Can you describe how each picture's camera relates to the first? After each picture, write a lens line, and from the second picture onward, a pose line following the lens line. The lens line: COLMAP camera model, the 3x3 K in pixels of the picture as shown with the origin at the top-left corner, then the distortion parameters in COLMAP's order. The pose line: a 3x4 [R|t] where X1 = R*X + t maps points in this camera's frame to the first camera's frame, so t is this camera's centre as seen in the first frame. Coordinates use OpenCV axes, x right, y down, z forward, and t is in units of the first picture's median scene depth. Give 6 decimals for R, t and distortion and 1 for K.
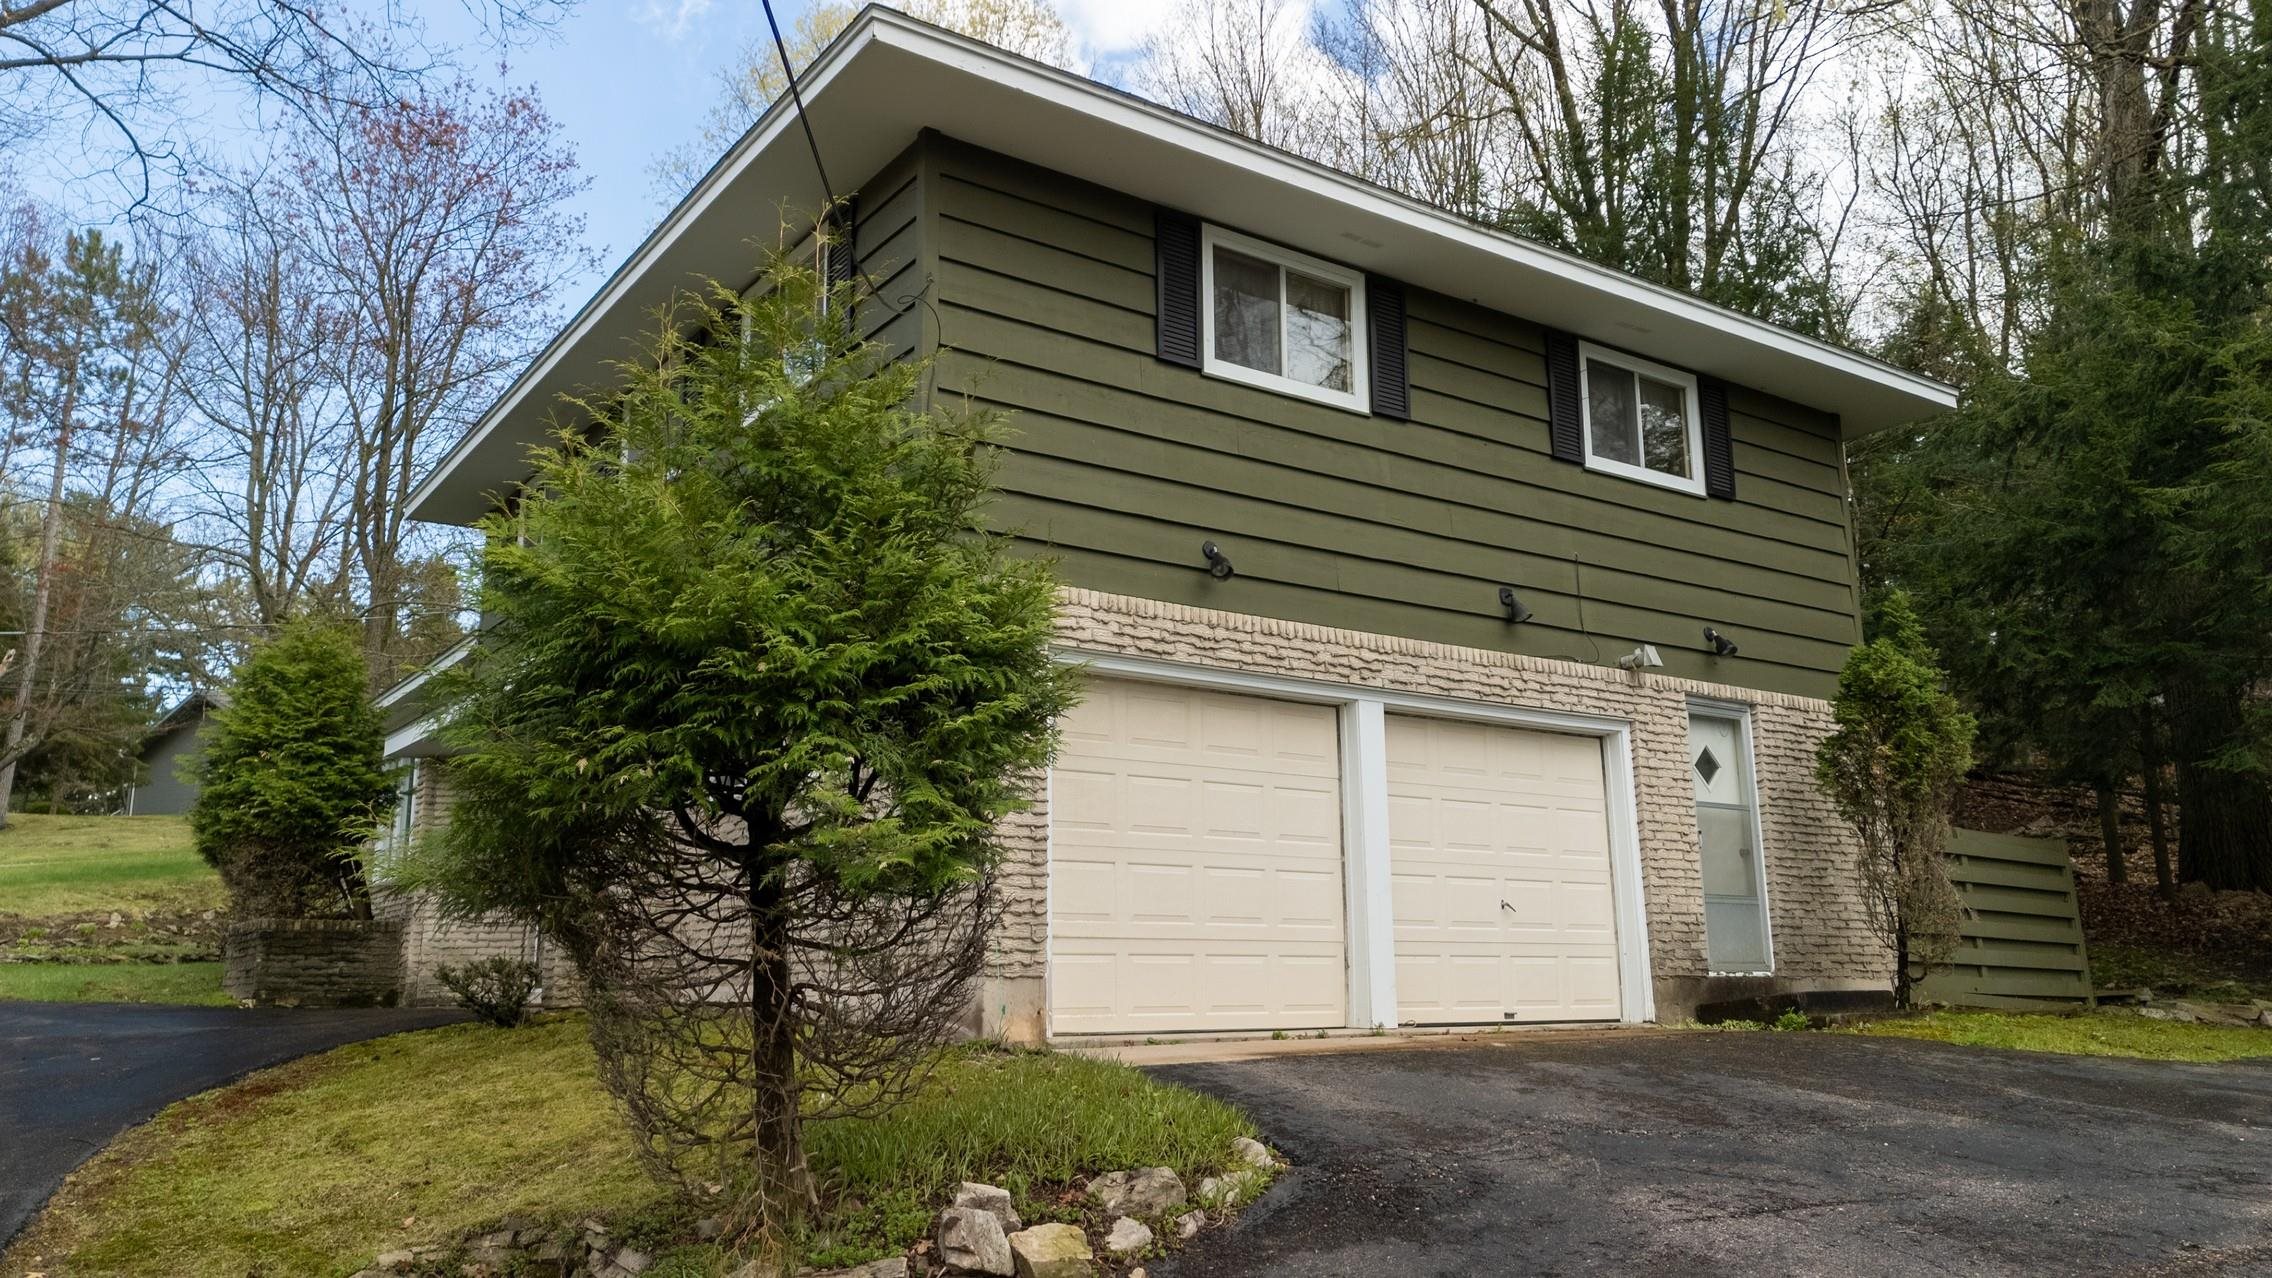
lens RADIAL K [[1681.1, 0, 1135.7], [0, 1681.1, 638.2], [0, 0, 1]] dist [0.060052, -0.018466]
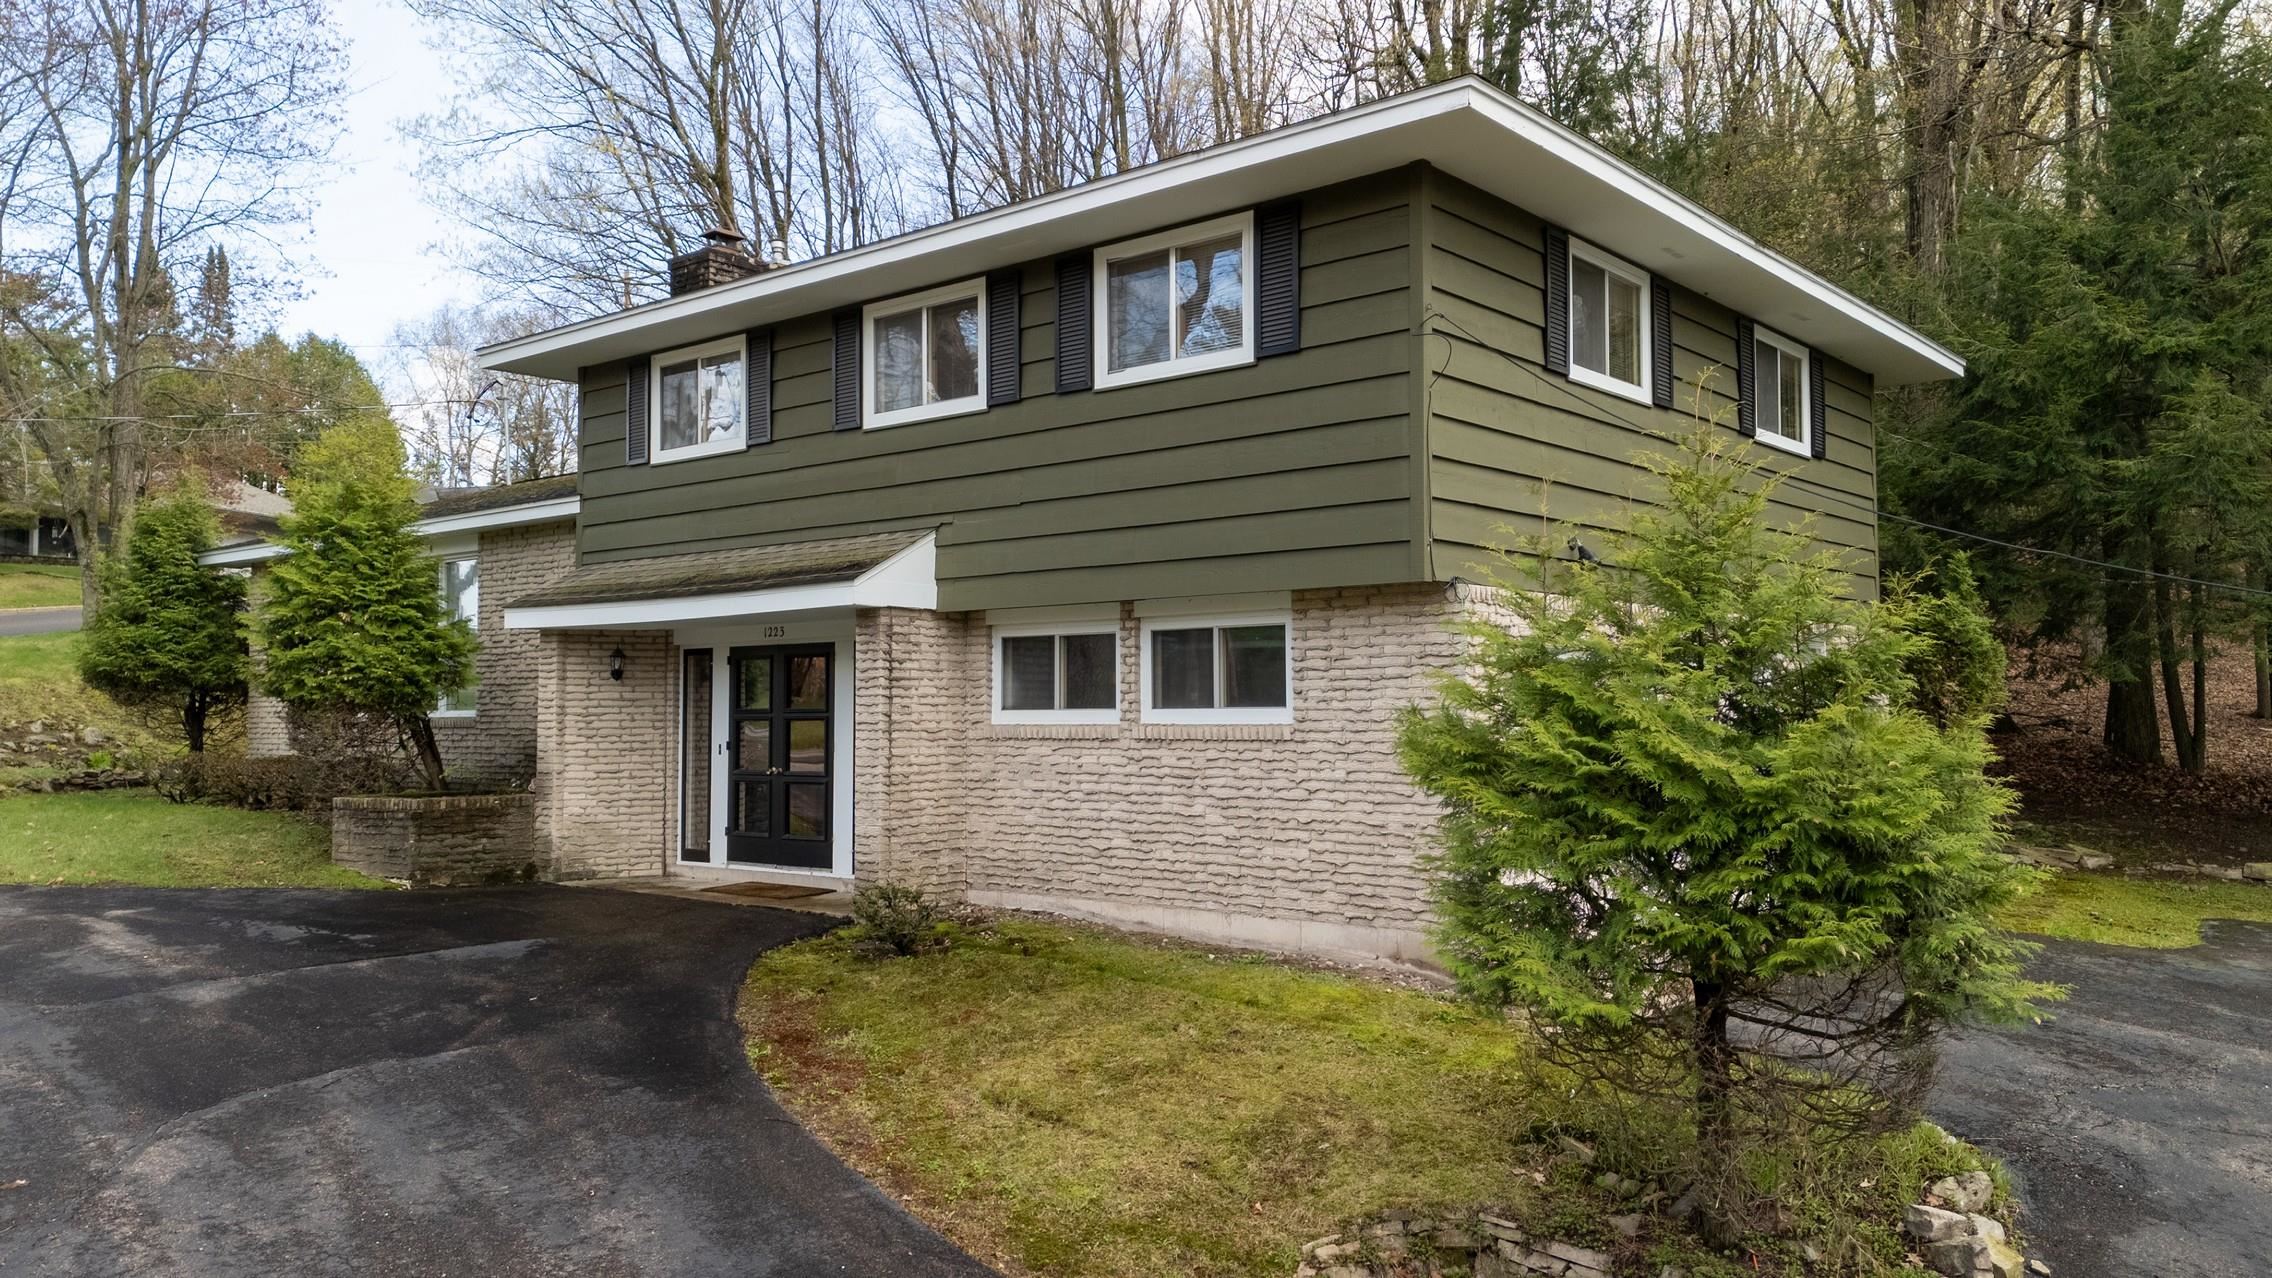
lens RADIAL K [[1681.1, 0, 1136.1], [0, 1681.1, 639.2], [0, 0, 1]] dist [0.060052, -0.018466]
pose [[0.966485, 0.017725, 0.256110, -0.350740], [-0.058294, 0.986706, 0.151698, -0.094623], [-0.250017, -0.161544, 0.954670, -0.015794]]
